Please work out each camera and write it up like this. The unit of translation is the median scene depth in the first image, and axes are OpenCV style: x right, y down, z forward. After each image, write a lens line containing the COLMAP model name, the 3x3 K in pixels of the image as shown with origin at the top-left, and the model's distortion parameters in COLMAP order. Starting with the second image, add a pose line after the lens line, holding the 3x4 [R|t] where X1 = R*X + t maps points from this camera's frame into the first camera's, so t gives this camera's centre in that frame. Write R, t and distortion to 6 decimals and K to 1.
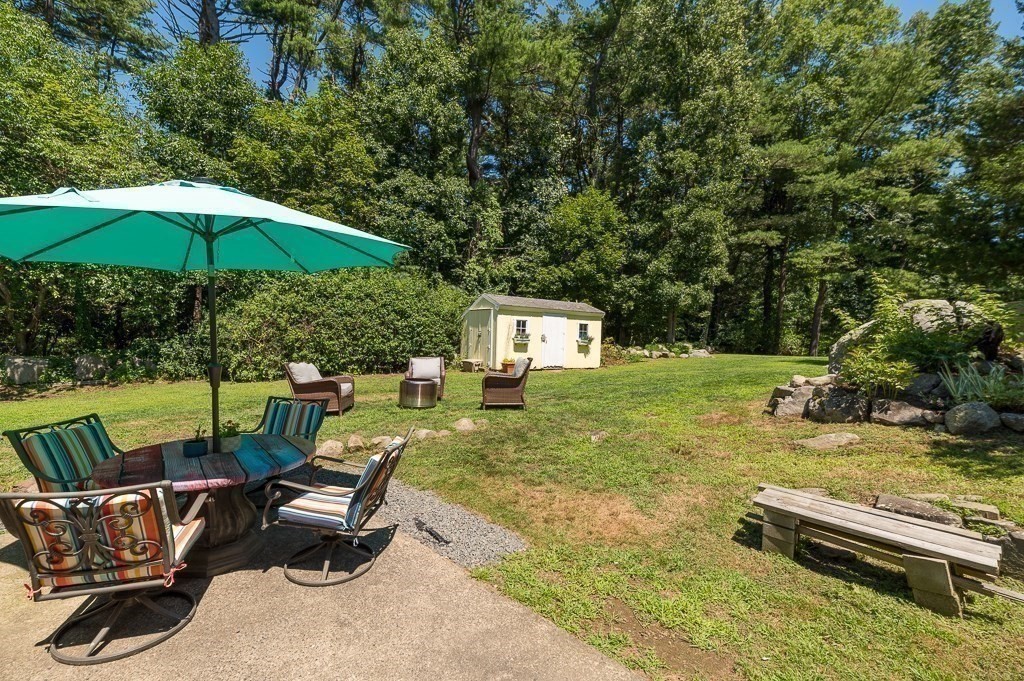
lens RADIAL K [[437.3, 0, 517.2], [0, 437.3, 342.4], [0, 0, 1]] dist [0.004389, -0.000955]
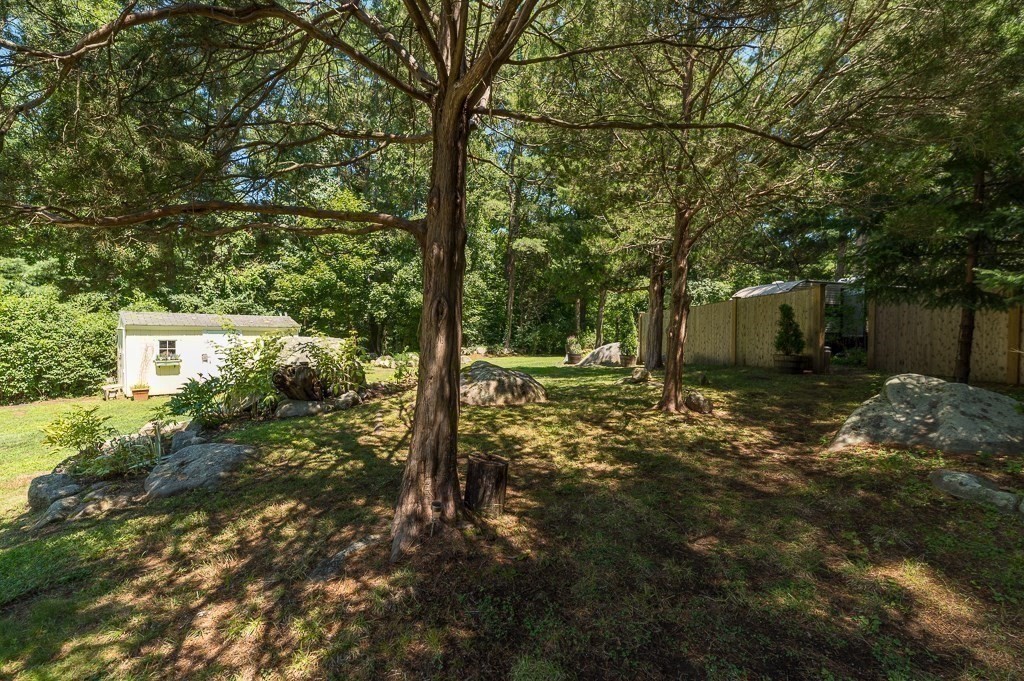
lens RADIAL K [[437.3, 0, 505.5], [0, 437.3, 343.6], [0, 0, 1]] dist [0.004389, -0.000955]
pose [[0.984496, -0.029706, 0.172875, 0.474057], [0.027367, 0.999499, 0.015898, -0.033825], [-0.173260, -0.010921, 0.984816, -0.018774]]
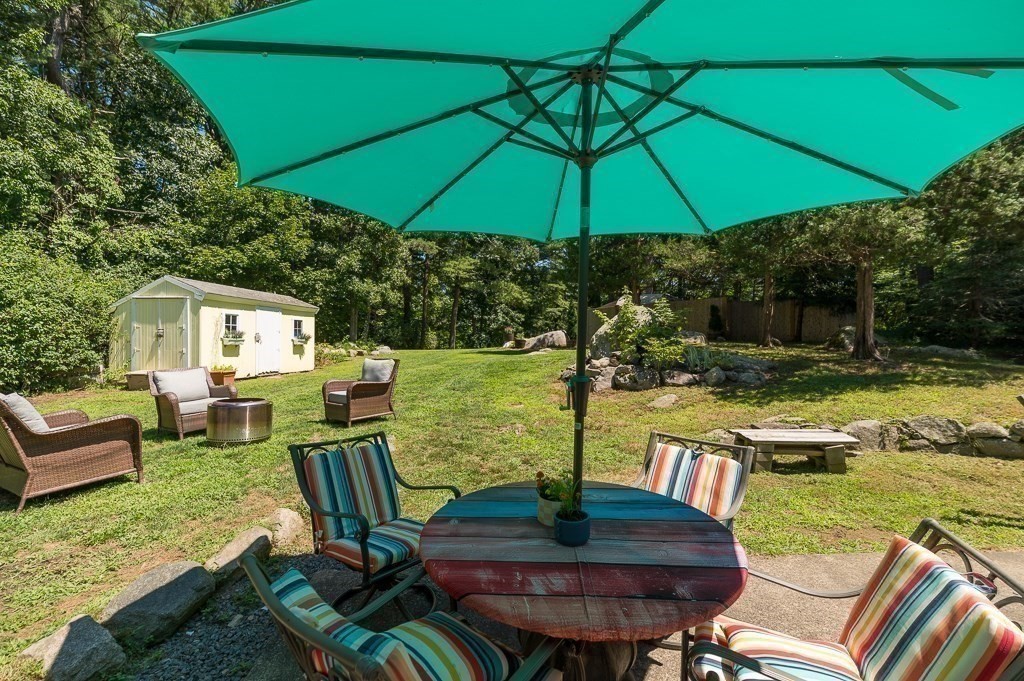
lens RADIAL K [[437.3, 0, 508.0], [0, 437.3, 340.9], [0, 0, 1]] dist [0.004389, -0.000955]
pose [[0.675060, -0.024753, 0.737348, -0.199648], [0.024215, 0.999642, 0.011388, -0.001622], [-0.737365, 0.010167, 0.675418, 0.111276]]
